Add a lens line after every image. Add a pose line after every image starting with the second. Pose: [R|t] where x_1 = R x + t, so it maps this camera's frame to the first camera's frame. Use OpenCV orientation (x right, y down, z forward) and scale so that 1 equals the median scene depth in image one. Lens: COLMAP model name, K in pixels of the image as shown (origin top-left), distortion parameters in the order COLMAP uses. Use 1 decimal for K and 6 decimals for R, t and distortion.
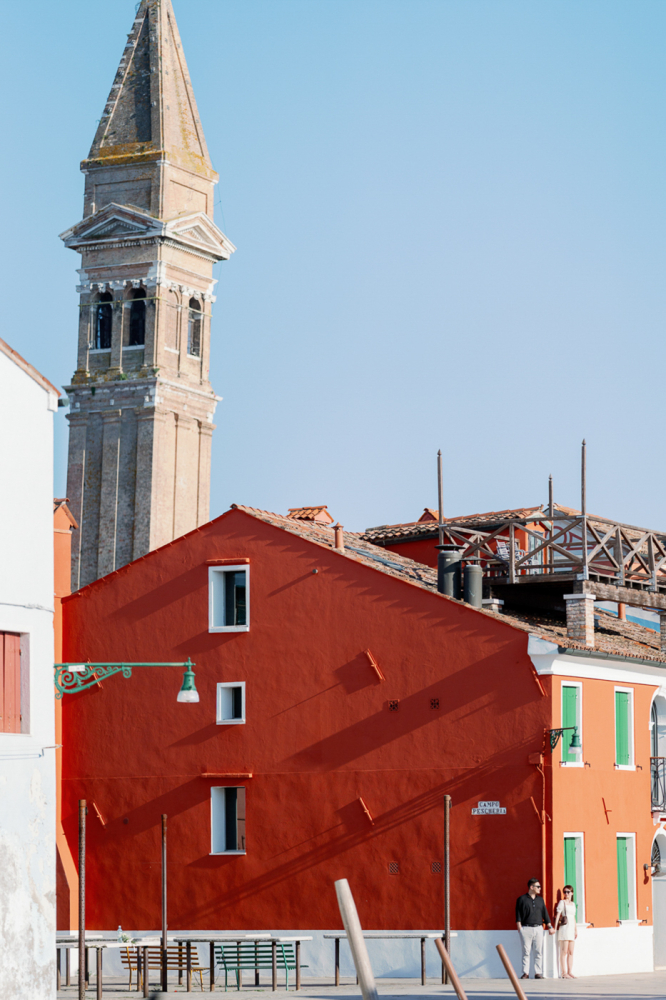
lens RADIAL K [[3385.8, 0, 333.0], [0, 3385.8, 500.0], [0, 0, 1]] dist [-0.531983, -0.427444]
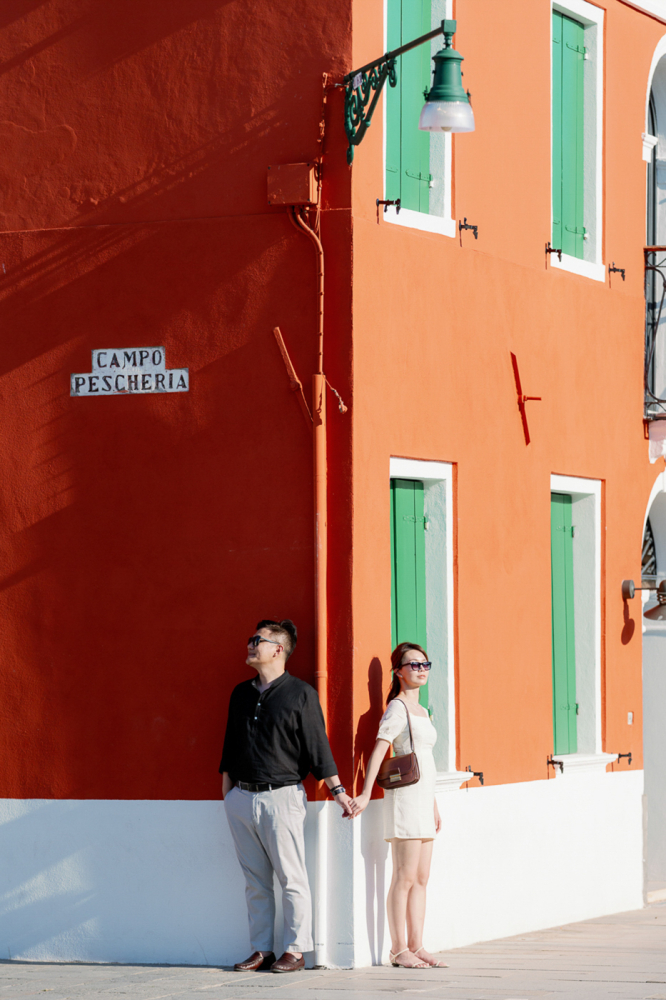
lens RADIAL K [[3385.8, 0, 333.0], [0, 3385.8, 500.0], [0, 0, 1]] dist [-0.531983, -0.427444]
pose [[0.996923, -0.002661, 0.078346, 0.041224], [-0.002508, 0.997830, 0.065798, 0.083716], [-0.078351, -0.065792, 0.994752, 0.713694]]
